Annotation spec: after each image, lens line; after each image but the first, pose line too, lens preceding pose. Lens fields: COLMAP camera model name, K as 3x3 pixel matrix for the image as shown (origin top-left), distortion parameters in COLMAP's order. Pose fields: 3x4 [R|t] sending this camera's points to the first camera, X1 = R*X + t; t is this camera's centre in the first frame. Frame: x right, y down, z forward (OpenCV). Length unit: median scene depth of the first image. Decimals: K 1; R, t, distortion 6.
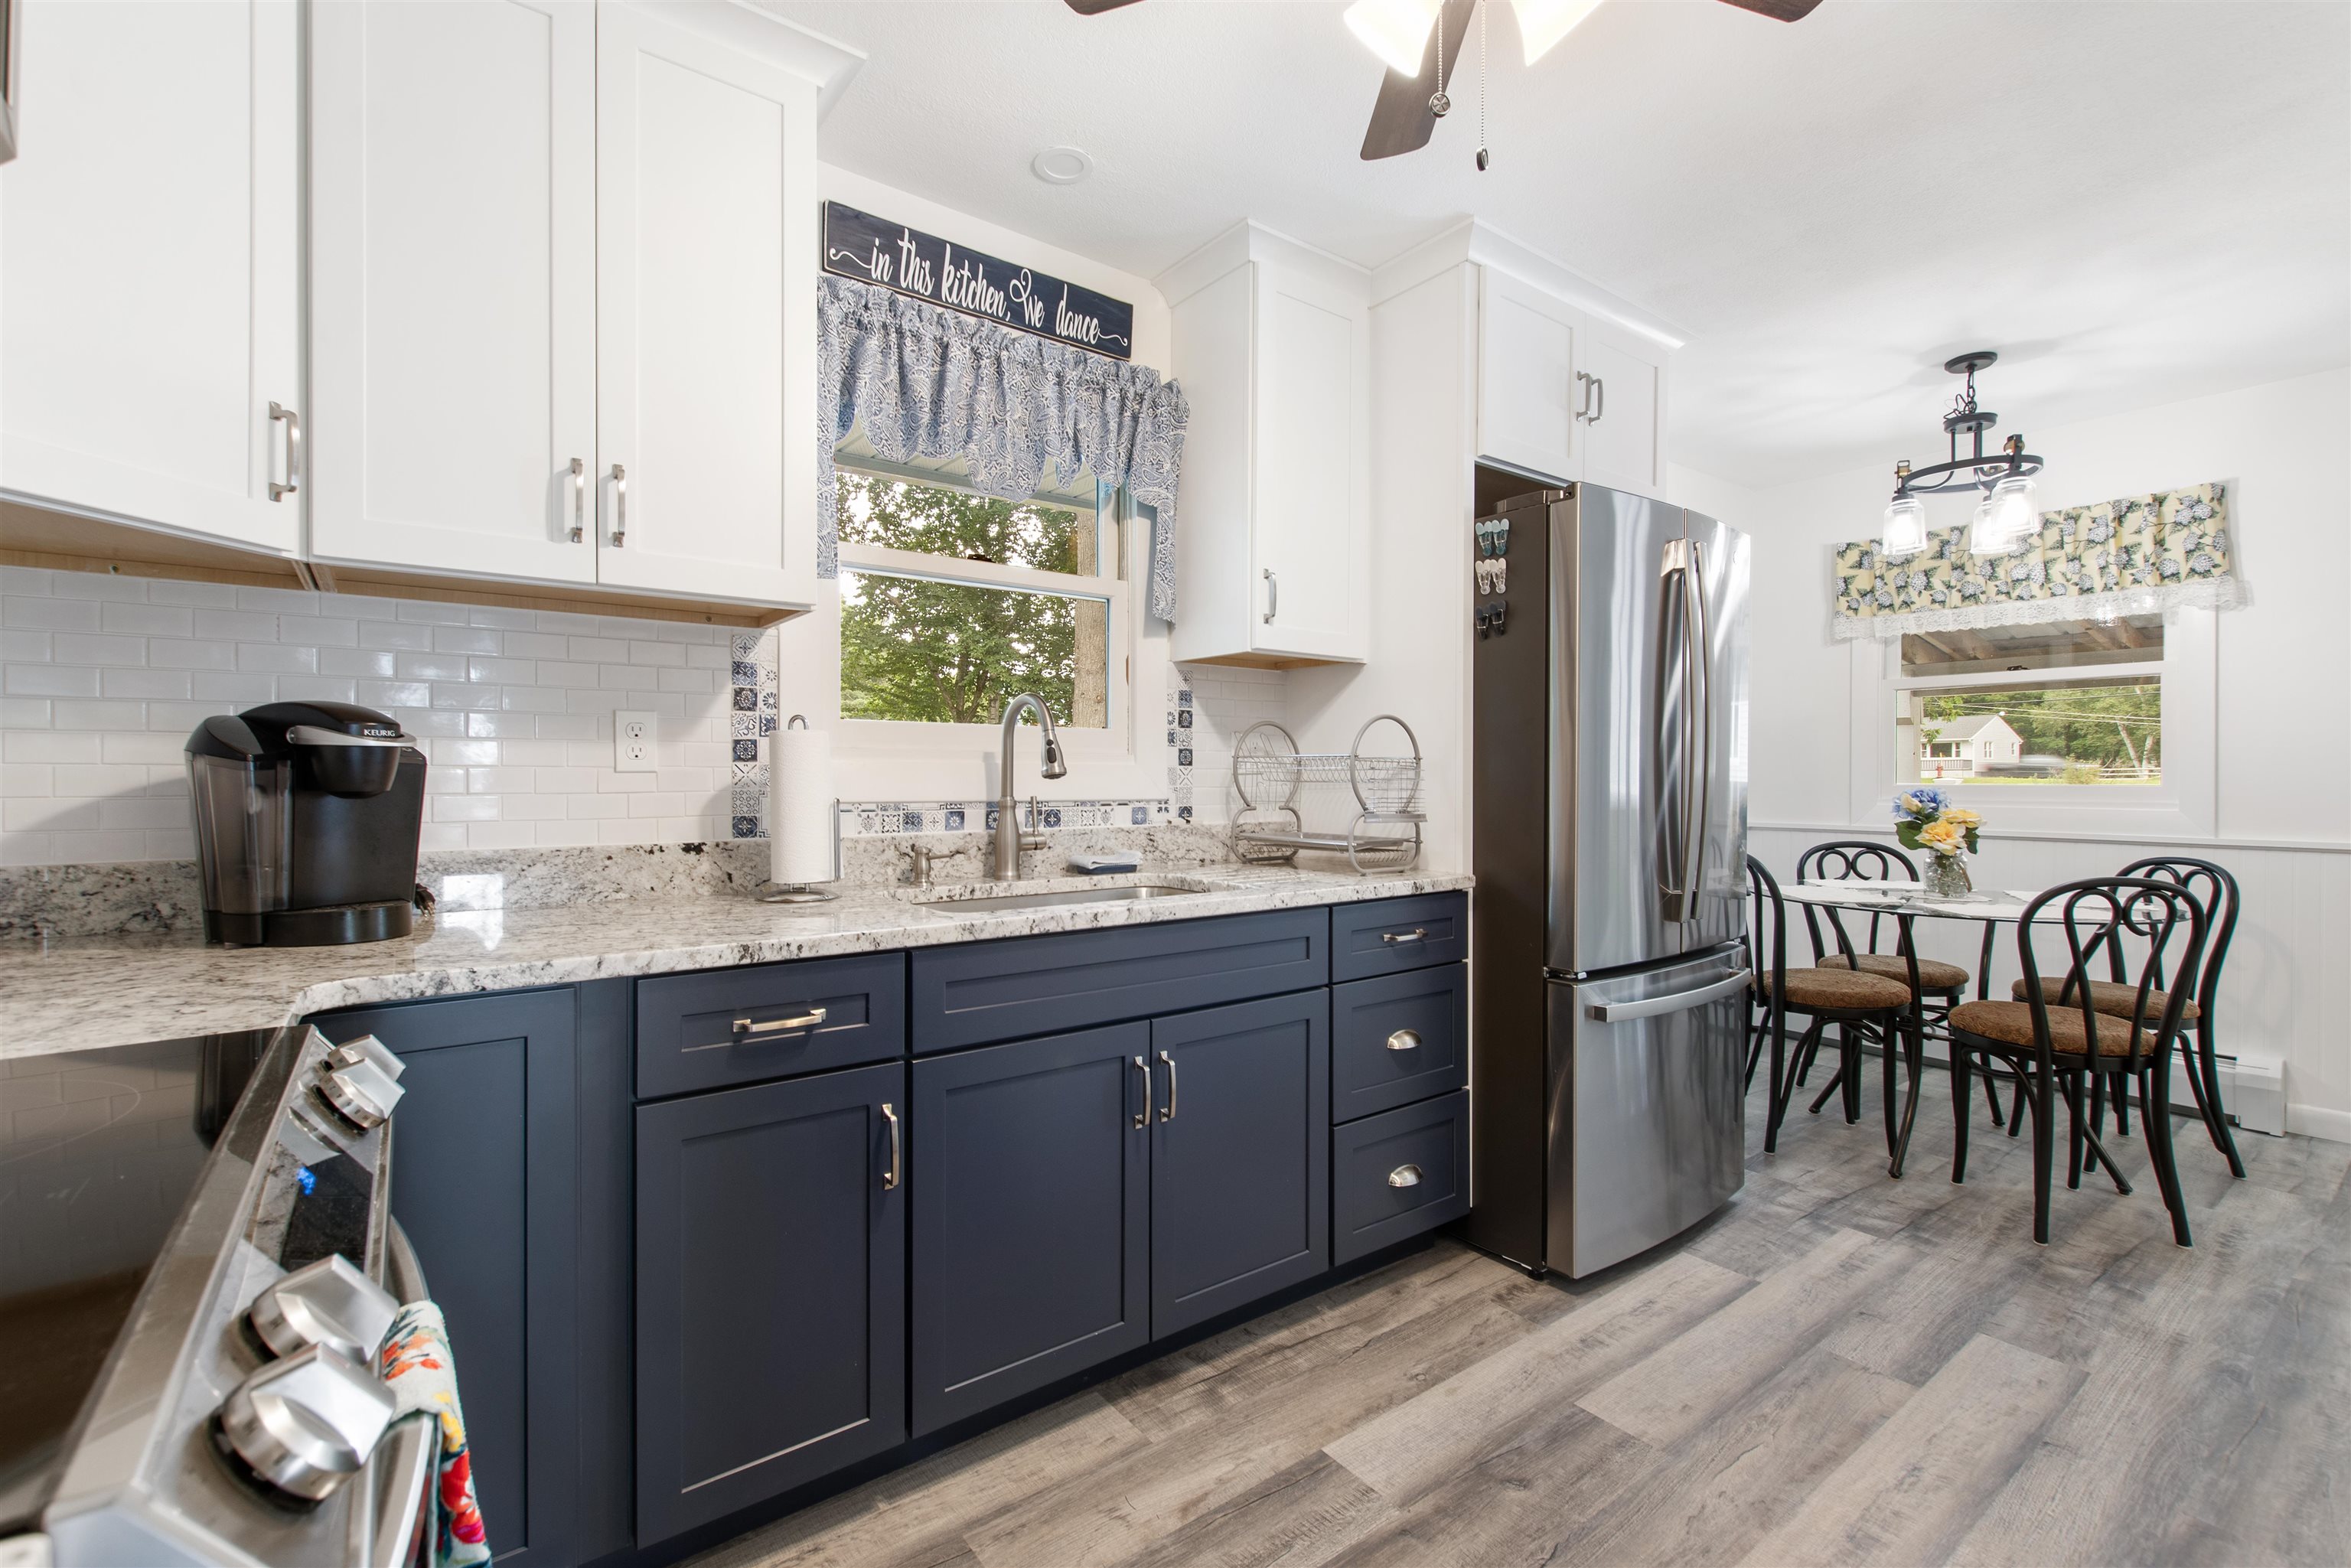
lens RADIAL K [[1019.6, 0, 1177.0], [0, 1019.6, 772.9], [0, 0, 1]] dist [0.000890, -0.000716]
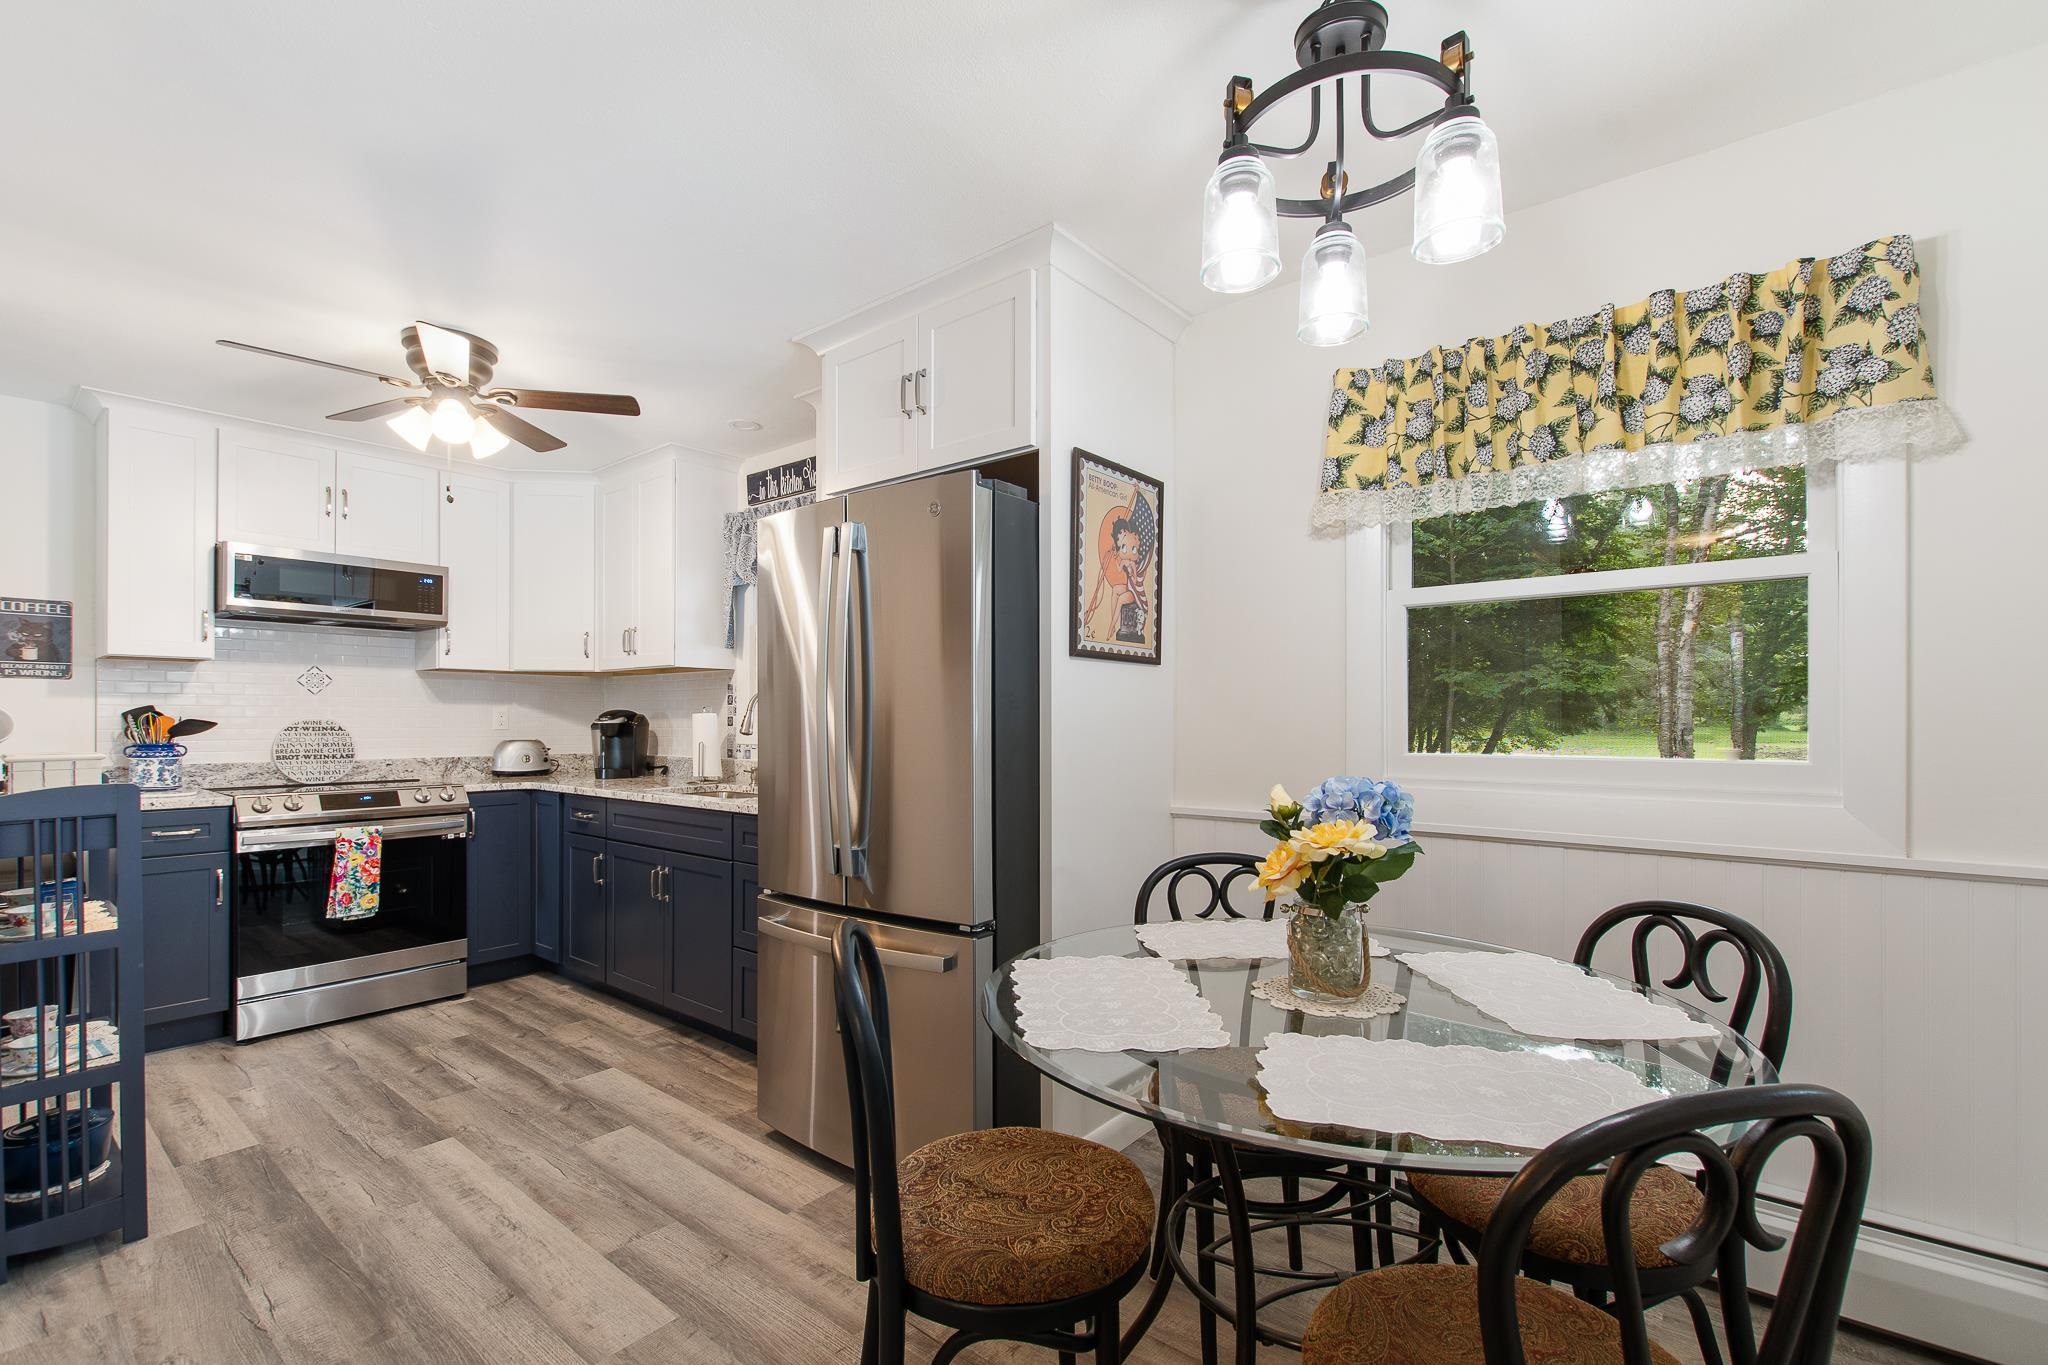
lens RADIAL K [[897.0, 0, 1026.9], [0, 897.0, 709.2], [0, 0, 1]] dist [0.001057, -0.000341]
pose [[0.248458, -0.015499, -0.968519, 1.786798], [-0.001270, 0.999866, -0.016326, -0.017003], [0.968642, 0.005287, 0.248405, 1.157830]]
